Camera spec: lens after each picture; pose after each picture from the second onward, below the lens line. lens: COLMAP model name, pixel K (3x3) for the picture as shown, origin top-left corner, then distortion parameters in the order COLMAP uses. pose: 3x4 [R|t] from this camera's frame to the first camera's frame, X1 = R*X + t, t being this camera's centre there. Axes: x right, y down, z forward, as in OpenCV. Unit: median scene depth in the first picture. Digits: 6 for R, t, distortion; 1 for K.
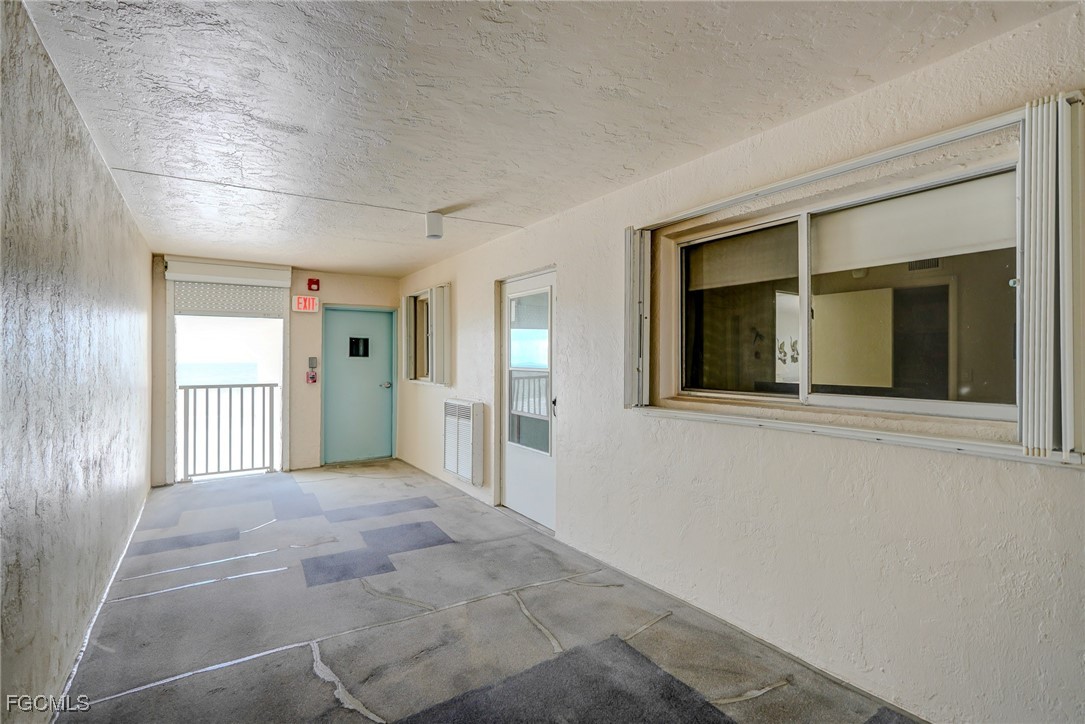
lens RADIAL K [[509.0, 0, 549.6], [0, 509.0, 361.5], [0, 0, 1]] dist [-0.016379, 0.005832]
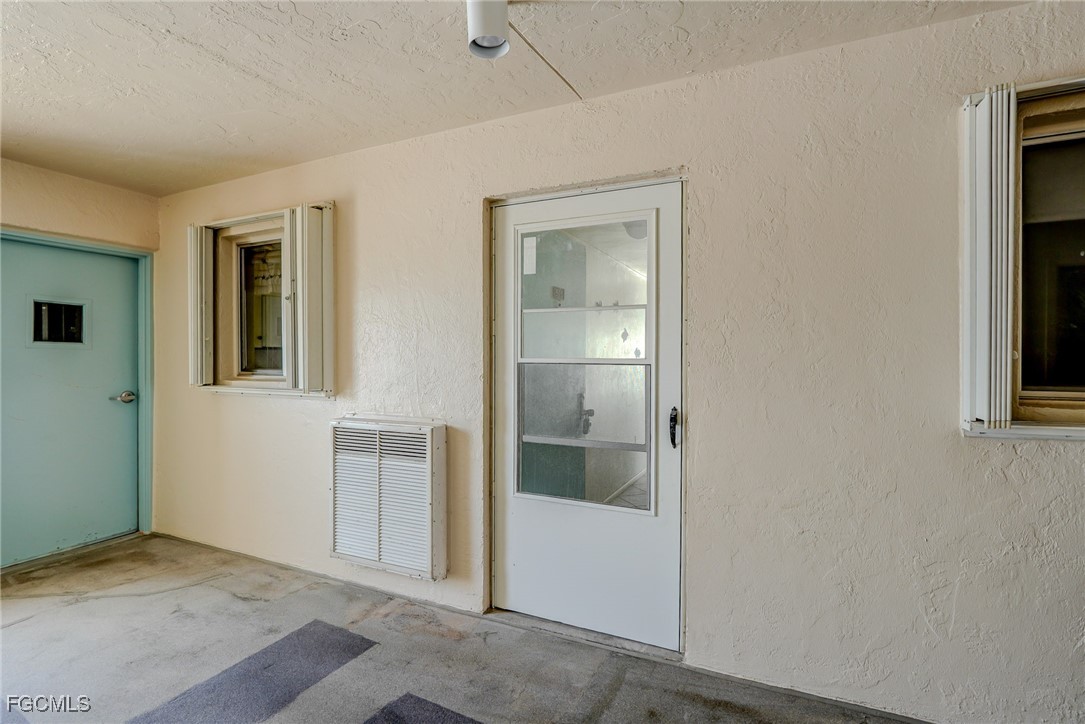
lens RADIAL K [[509.0, 0, 539.2], [0, 509.0, 358.8], [0, 0, 1]] dist [-0.016379, 0.005832]
pose [[0.856595, -0.008076, 0.515926, -0.325645], [0.004972, 0.999960, 0.007396, 0.007793], [-0.515965, -0.003770, 0.856601, 0.489212]]
